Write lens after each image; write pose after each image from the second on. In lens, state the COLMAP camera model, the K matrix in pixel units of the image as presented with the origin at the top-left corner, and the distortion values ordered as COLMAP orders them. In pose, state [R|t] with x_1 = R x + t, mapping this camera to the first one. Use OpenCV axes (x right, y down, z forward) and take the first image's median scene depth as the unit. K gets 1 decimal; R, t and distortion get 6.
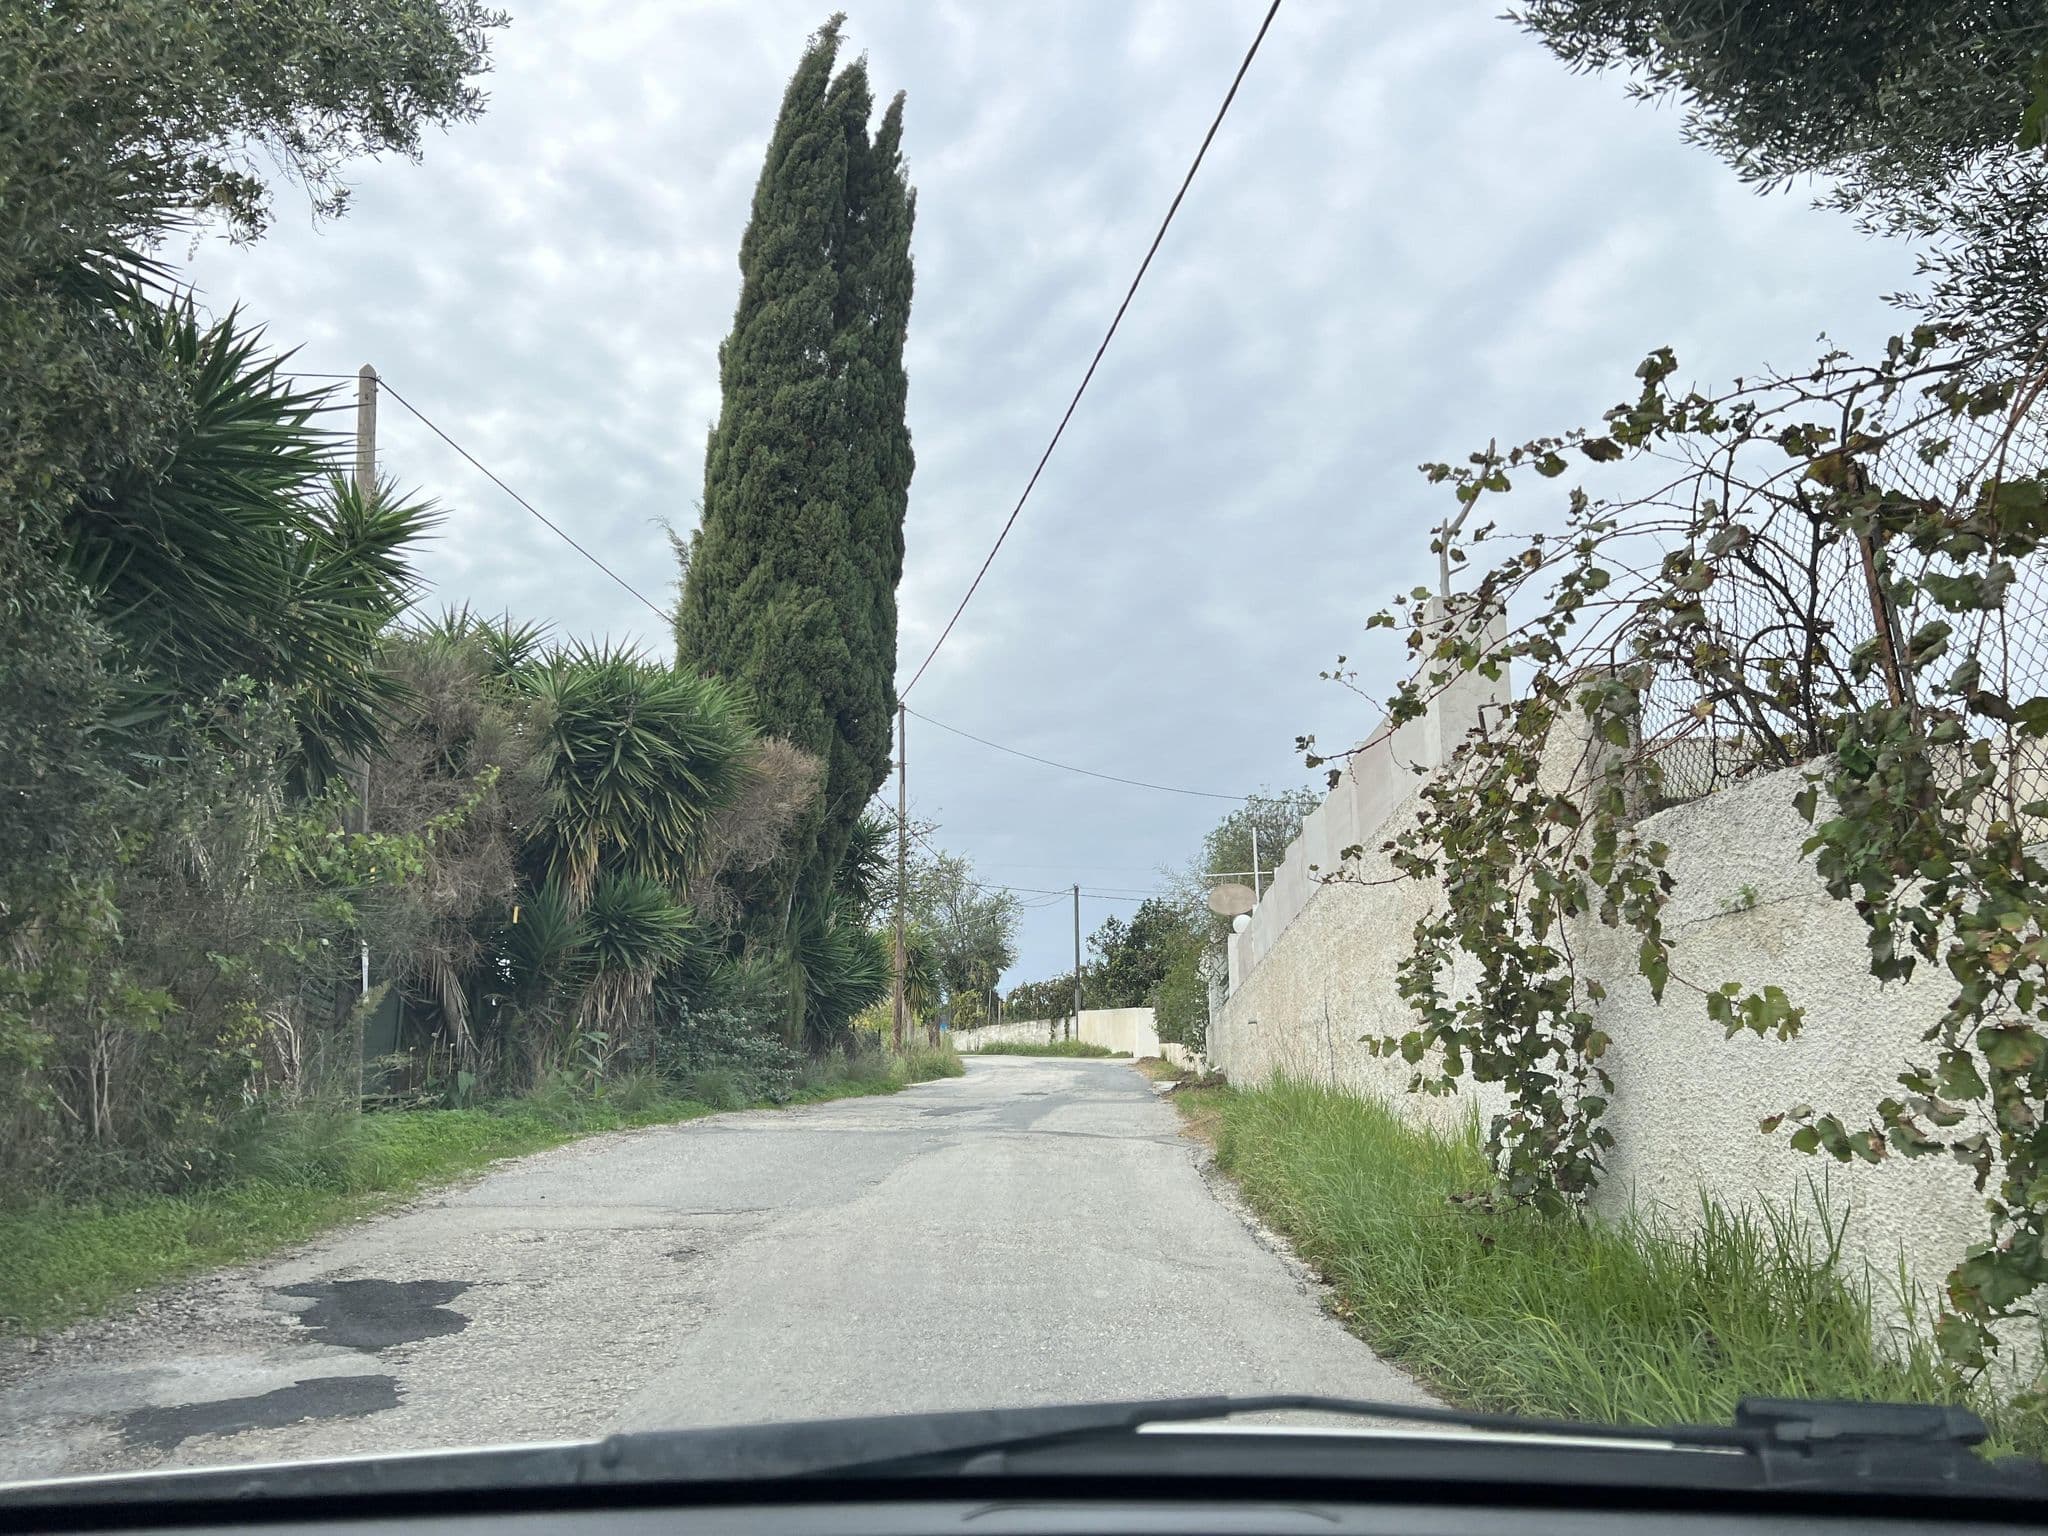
lens RADIAL K [[1547.8, 0, 1098.6], [0, 1547.8, 777.0], [0, 0, 1]] dist [-0.001167, -0.030139]
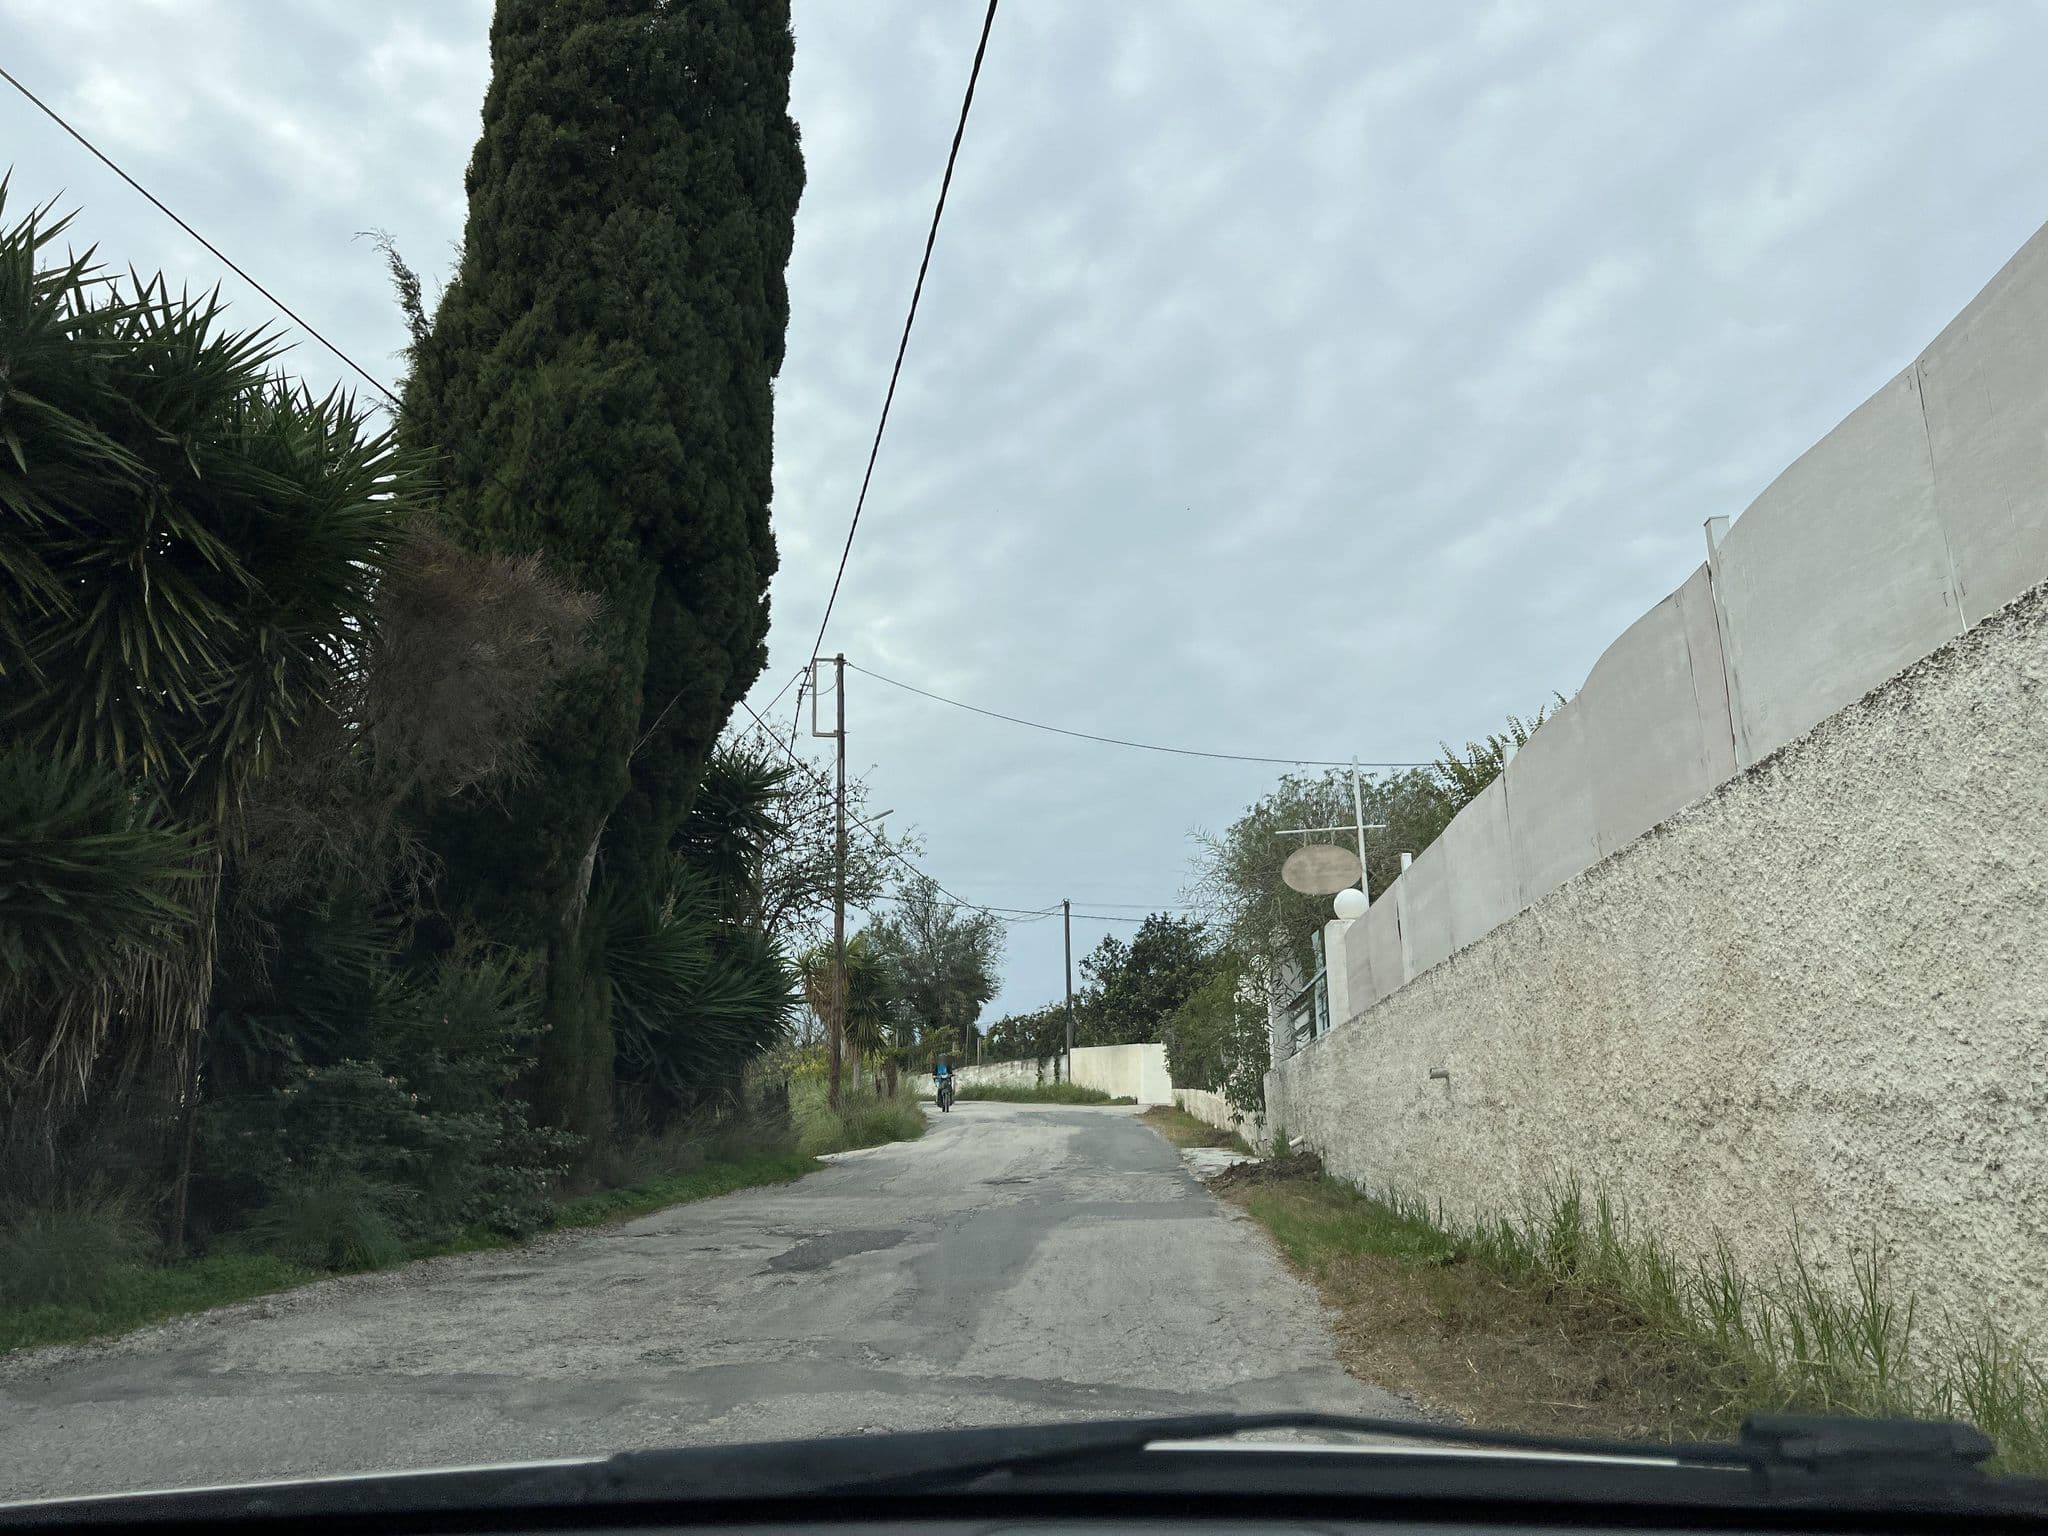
lens RADIAL K [[1547.8, 0, 1098.6], [0, 1547.8, 777.0], [0, 0, 1]] dist [-0.001167, -0.030139]
pose [[0.999928, -0.009184, 0.007734, -0.007161], [0.009352, 0.999715, -0.021963, 0.053928], [-0.007530, 0.022034, 0.999729, 0.375380]]
